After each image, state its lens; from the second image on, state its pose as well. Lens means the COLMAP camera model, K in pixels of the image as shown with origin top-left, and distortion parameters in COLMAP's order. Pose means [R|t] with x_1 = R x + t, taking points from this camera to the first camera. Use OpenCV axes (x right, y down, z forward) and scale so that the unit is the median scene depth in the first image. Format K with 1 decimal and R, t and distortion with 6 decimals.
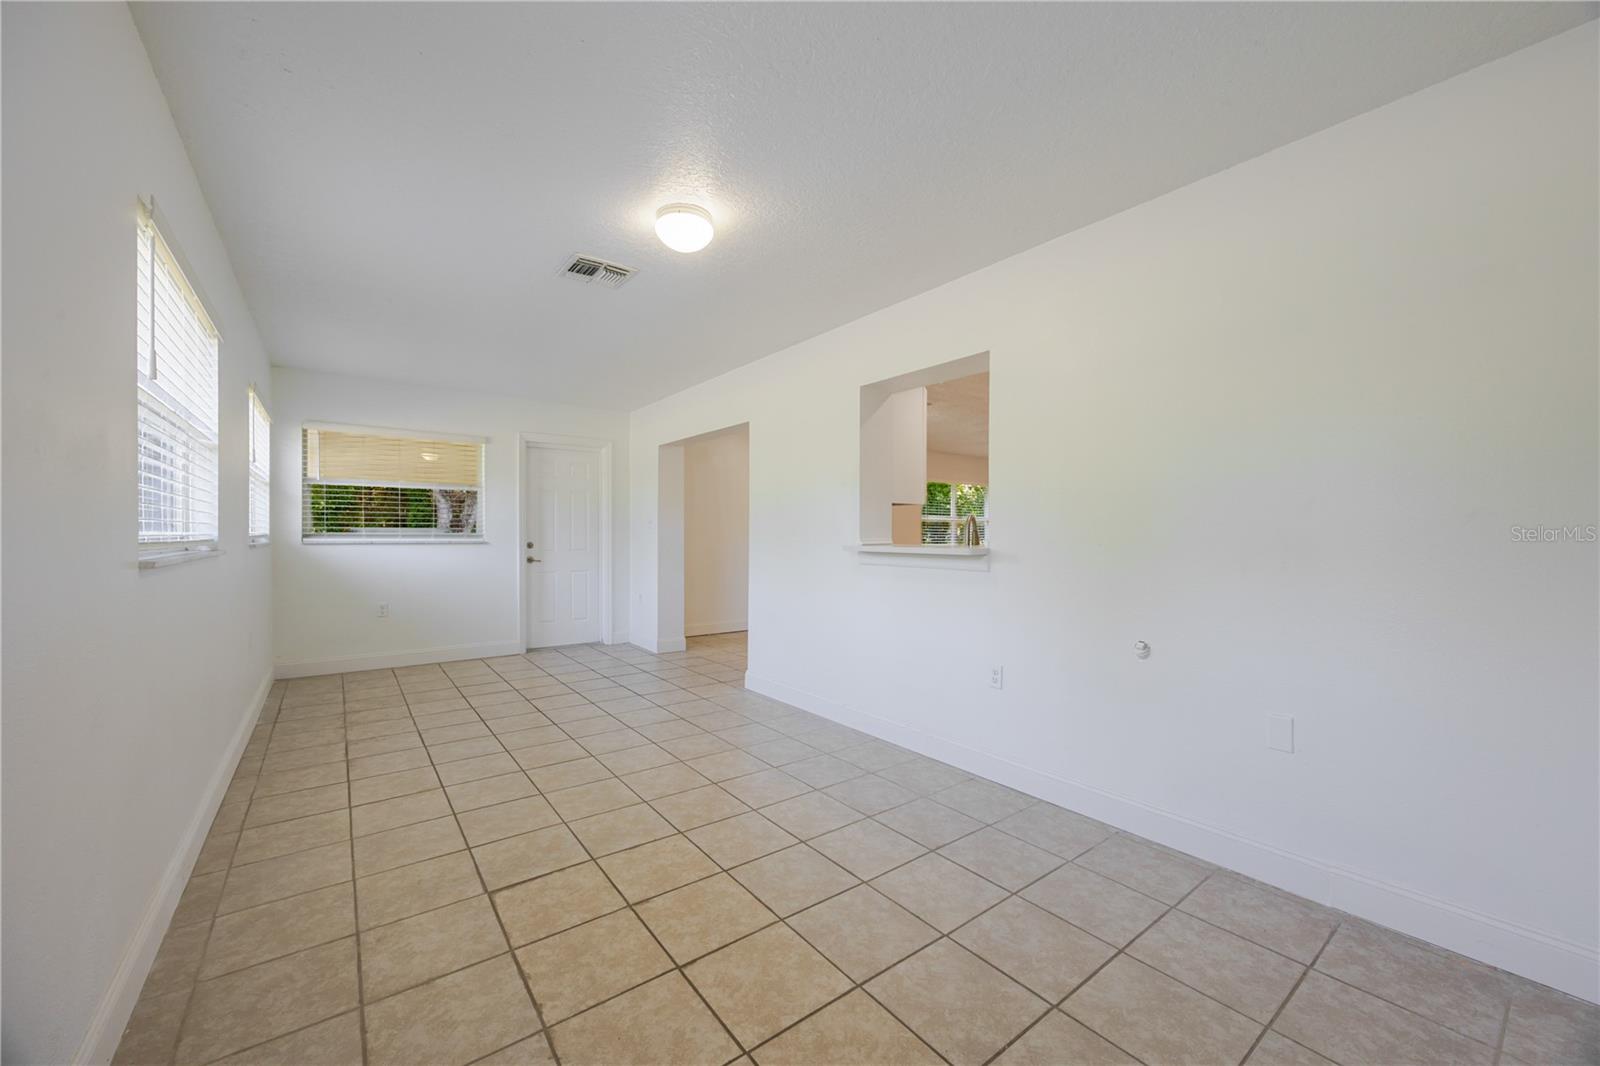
lens RADIAL K [[614.6, 0, 794.7], [0, 614.6, 526.2], [0, 0, 1]] dist [-0.000811, -0.000445]
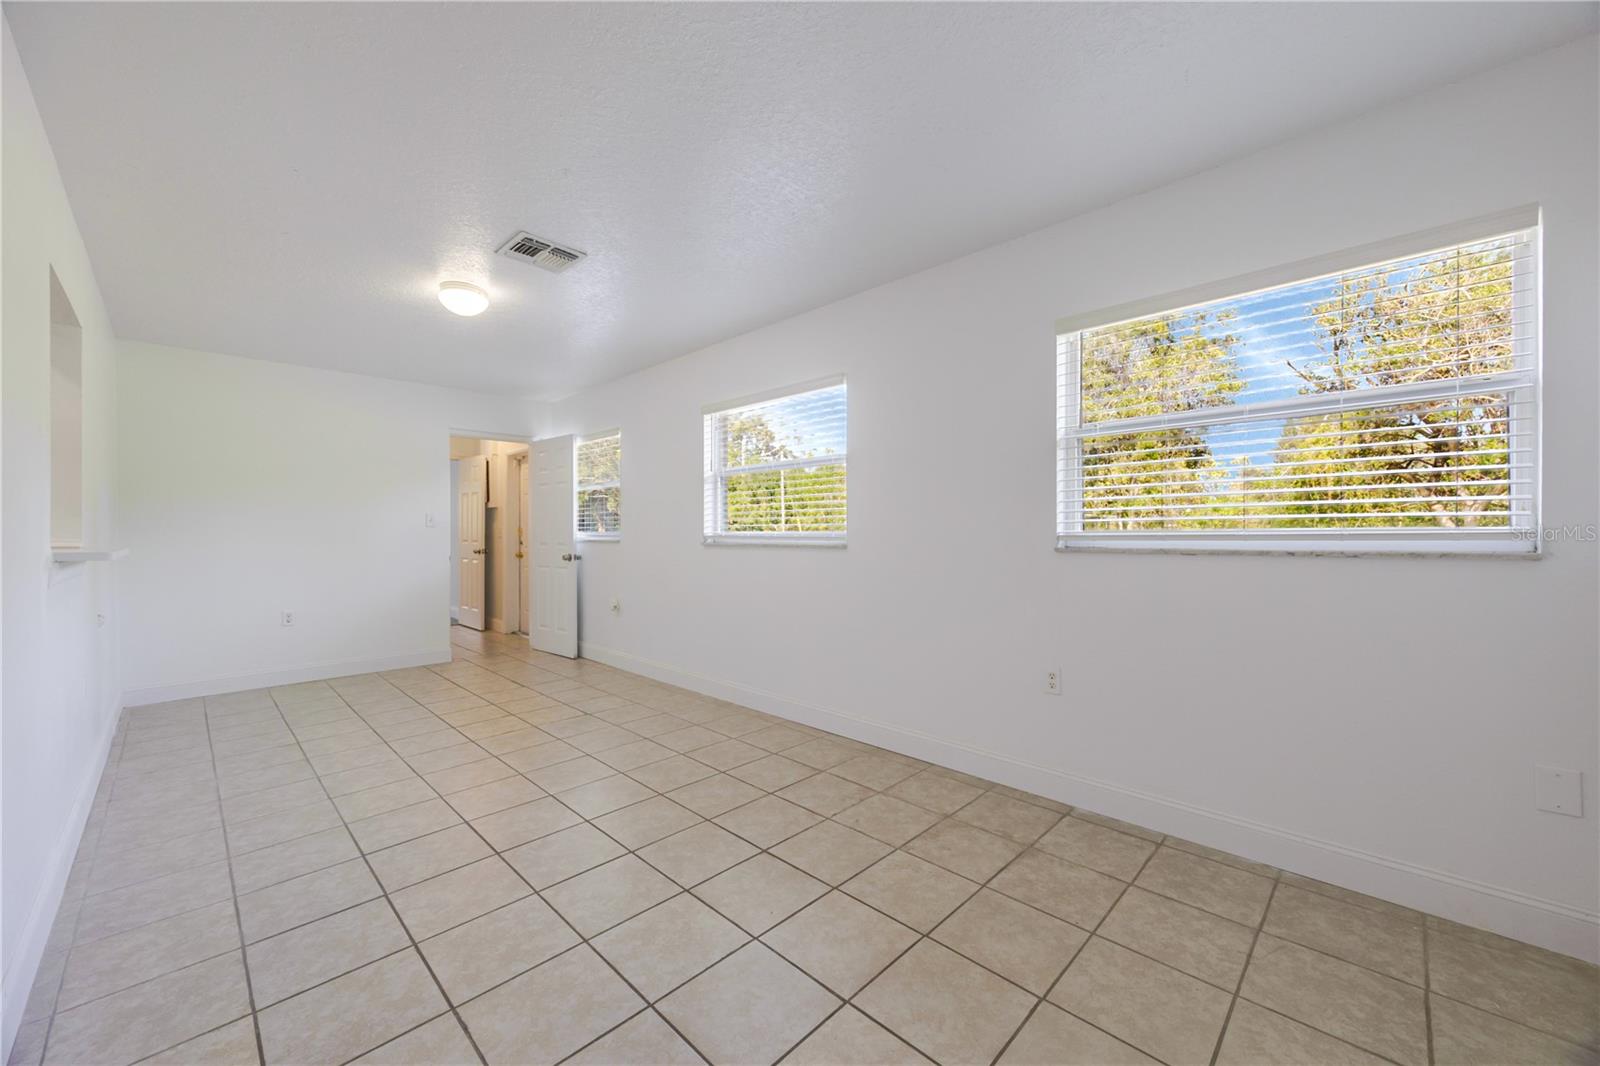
lens RADIAL K [[614.6, 0, 809.0], [0, 614.6, 534.2], [0, 0, 1]] dist [-0.000811, -0.000445]
pose [[-0.986737, 0.001406, -0.162321, -0.595362], [0.003071, 0.999945, -0.010007, 0.025953], [0.162298, -0.010373, -0.986687, 2.083356]]
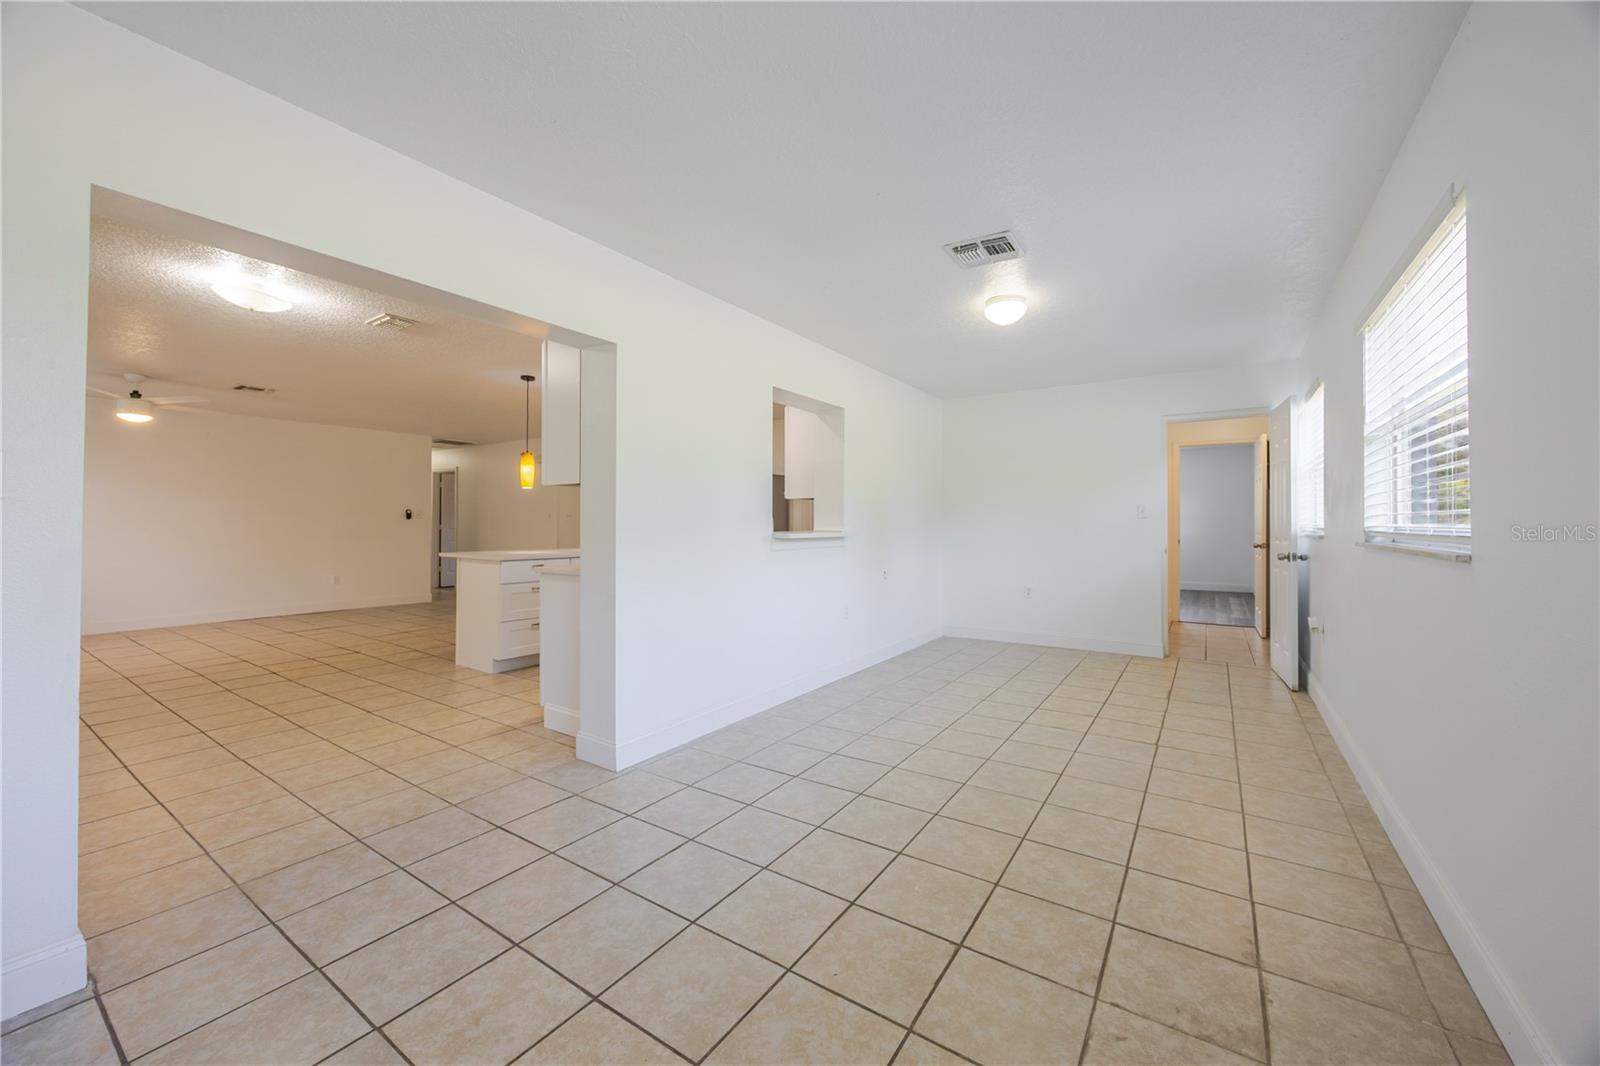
lens RADIAL K [[614.6, 0, 803.3], [0, 614.6, 524.0], [0, 0, 1]] dist [-0.000811, -0.000445]
pose [[-0.334707, -0.003510, 0.942316, -1.164670], [-0.014361, 0.999896, -0.001377, 0.016914], [-0.942213, -0.013994, -0.334723, 1.651953]]
